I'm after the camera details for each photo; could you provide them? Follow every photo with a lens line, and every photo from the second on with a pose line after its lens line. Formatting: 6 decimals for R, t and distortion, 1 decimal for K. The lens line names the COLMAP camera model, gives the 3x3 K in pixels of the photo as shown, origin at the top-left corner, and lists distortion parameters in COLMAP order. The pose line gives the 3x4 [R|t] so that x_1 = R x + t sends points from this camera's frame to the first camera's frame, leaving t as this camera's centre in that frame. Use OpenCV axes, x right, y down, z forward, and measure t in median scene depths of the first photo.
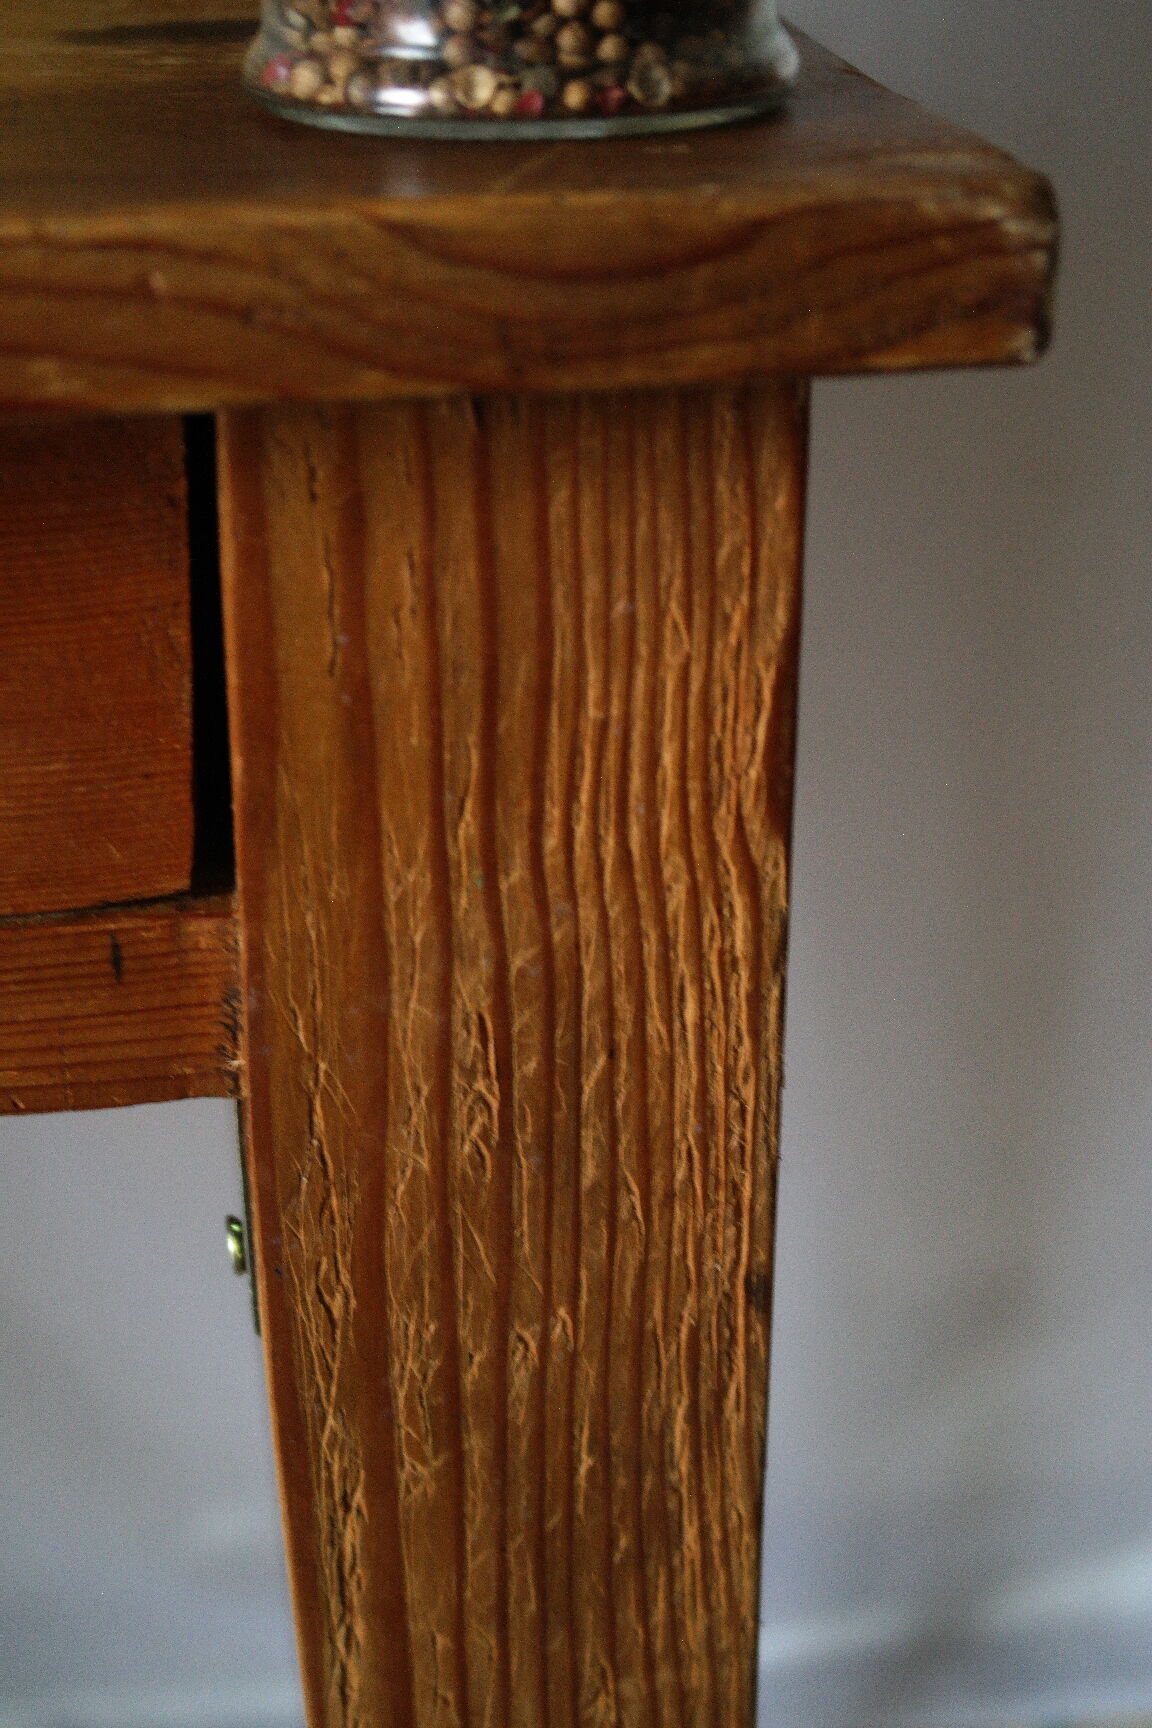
lens RADIAL K [[2889.5, 0, 631.3], [0, 2889.5, 899.1], [0, 0, 1]] dist [0.005737, 0.000000]
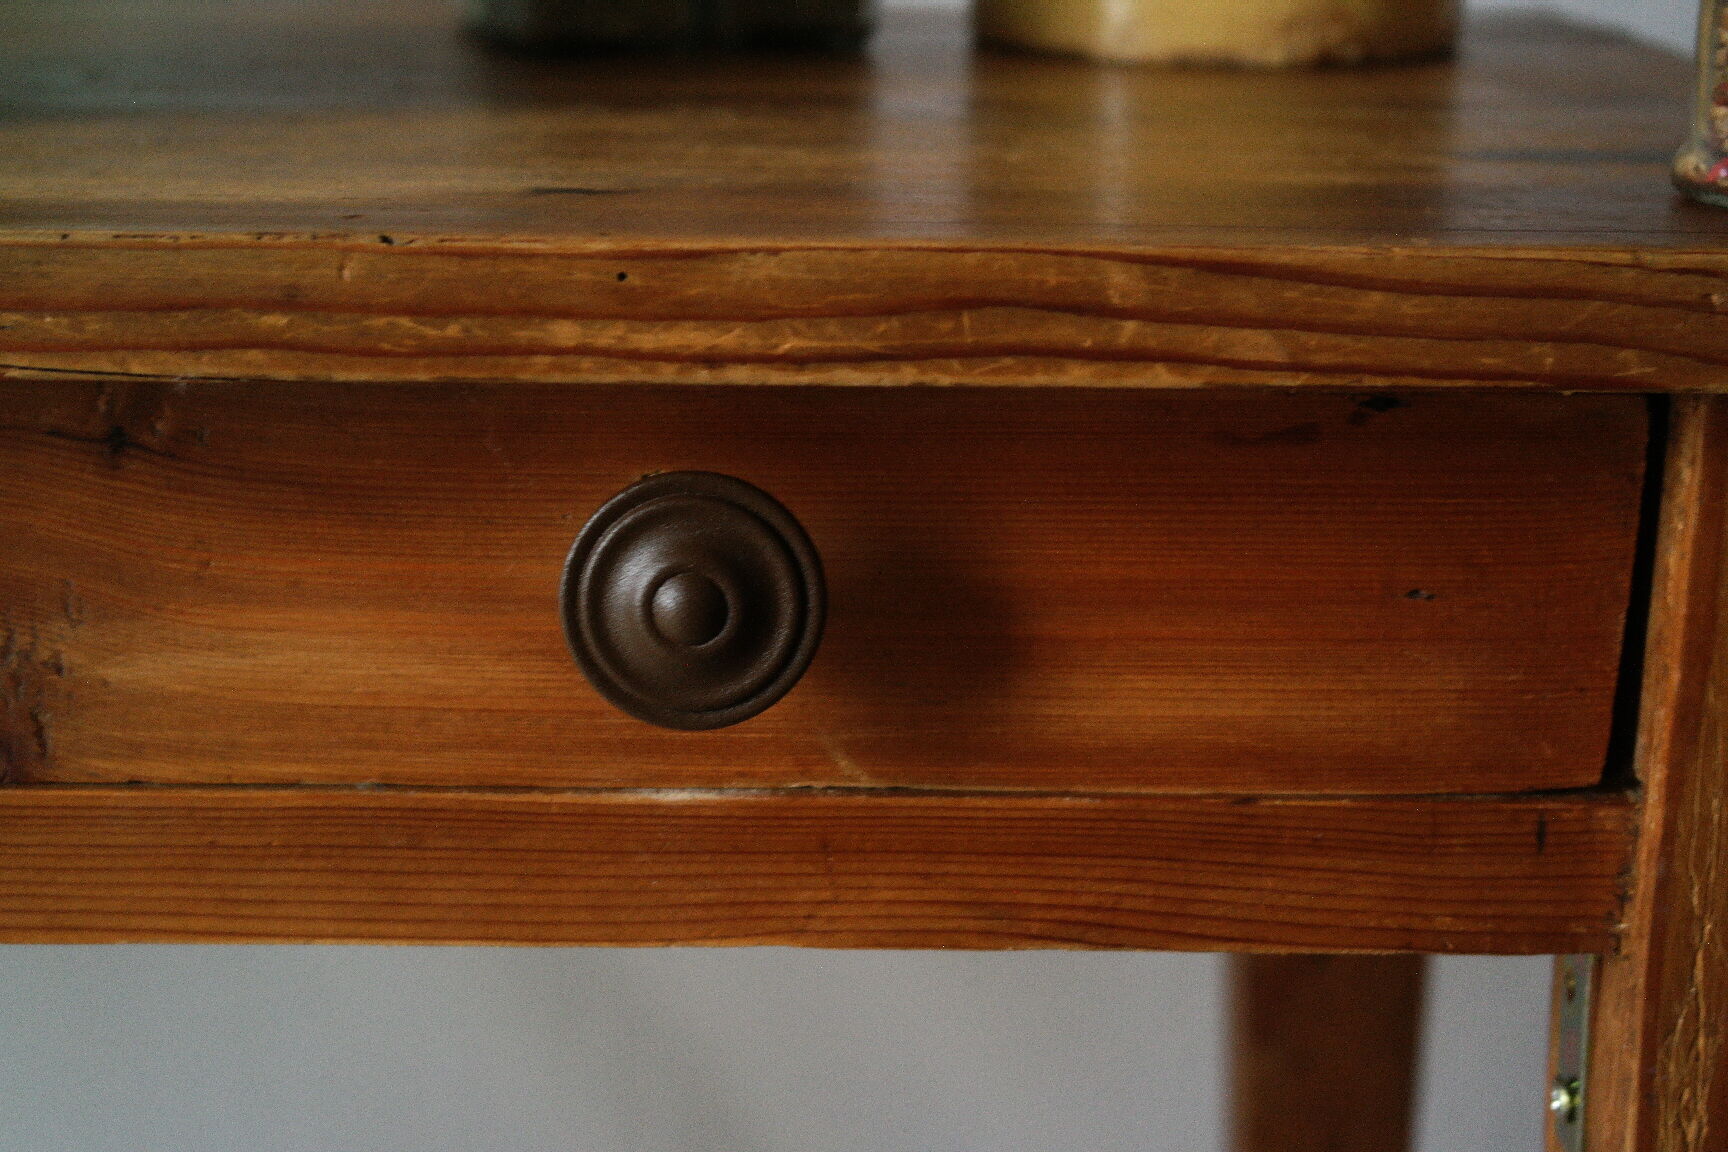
lens RADIAL K [[2889.5, 0, 858.4], [0, 2889.5, 585.5], [0, 0, 1]] dist [0.005737, 0.000000]
pose [[0.986408, 0.053285, -0.155438, -0.286877], [-0.080044, 0.981956, -0.171335, 0.158927], [0.143503, 0.181448, 0.972874, -0.317019]]
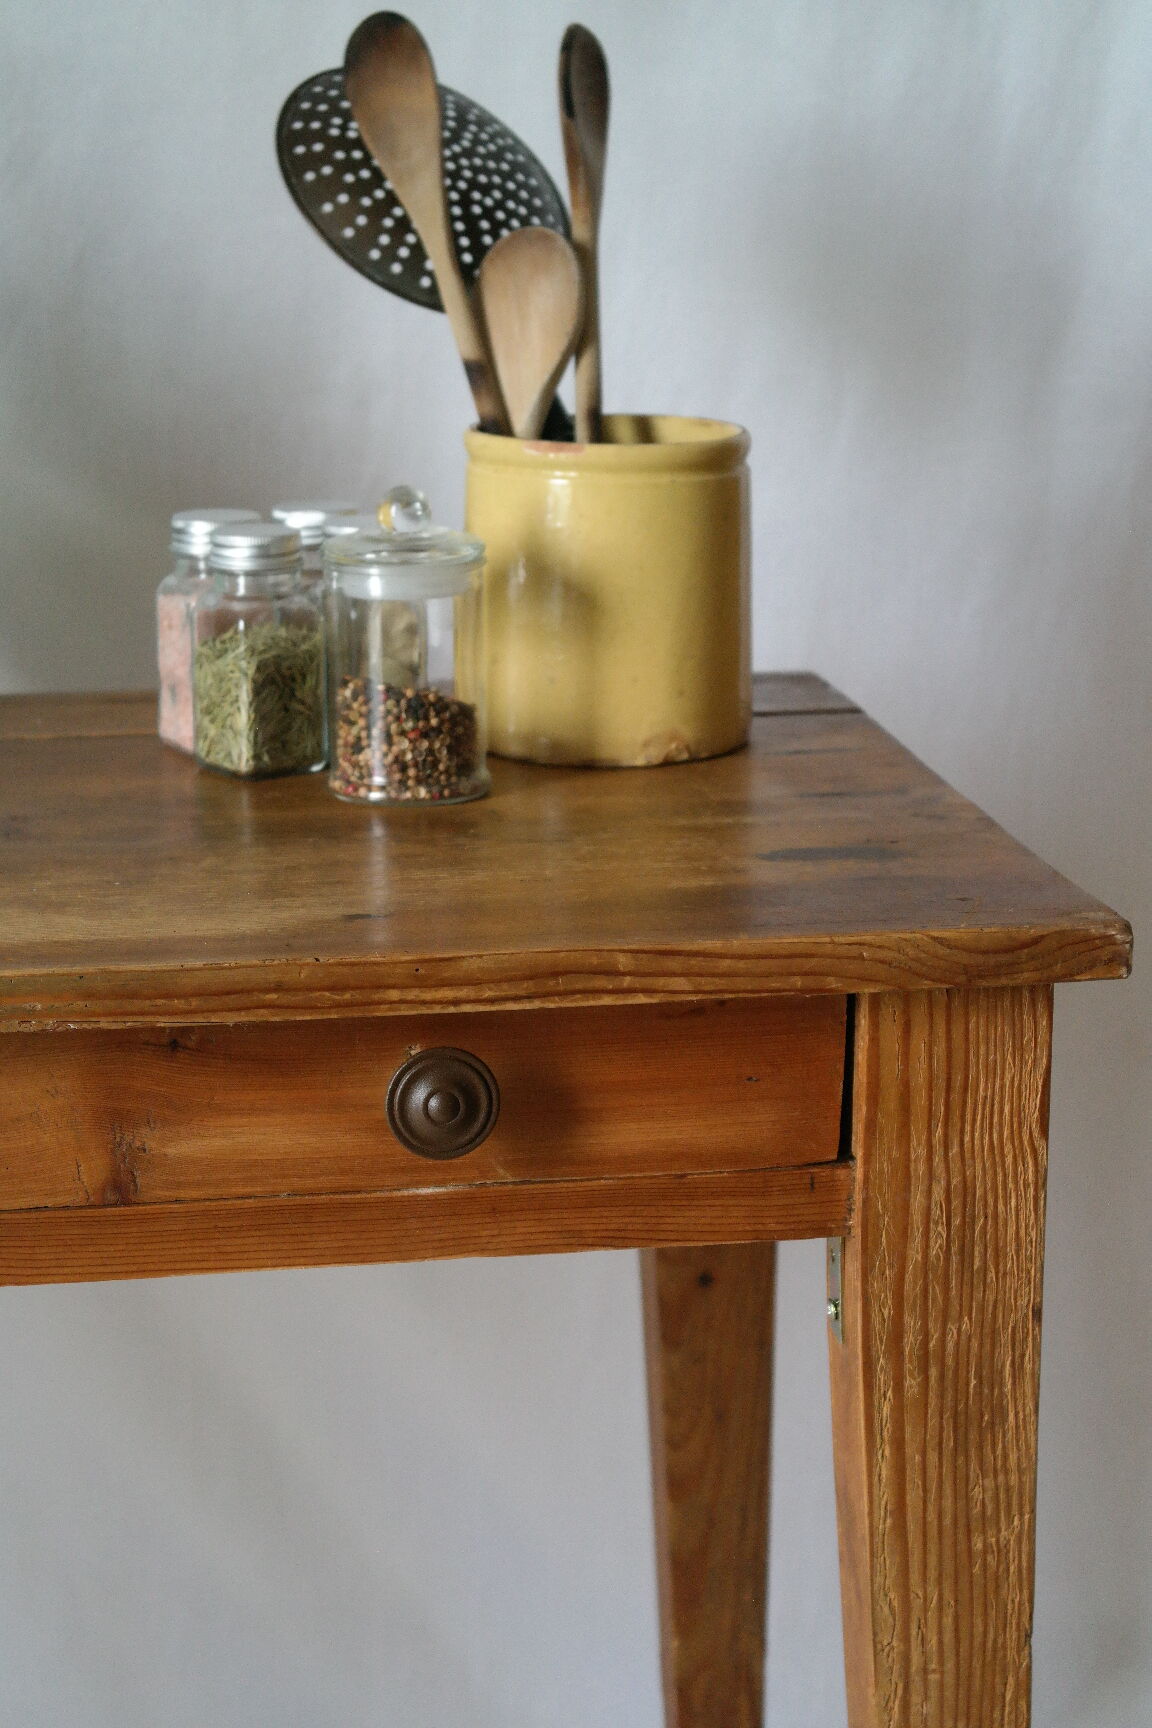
lens RADIAL K [[3476.5, 0, 582.2], [0, 3476.5, 799.4], [0, 0, 1]] dist [0.061763, 0.000000]
pose [[0.999888, -0.002764, -0.014706, -0.358532], [-0.000708, 0.972938, -0.231063, 0.453432], [0.014947, 0.231048, 0.972828, -2.476291]]
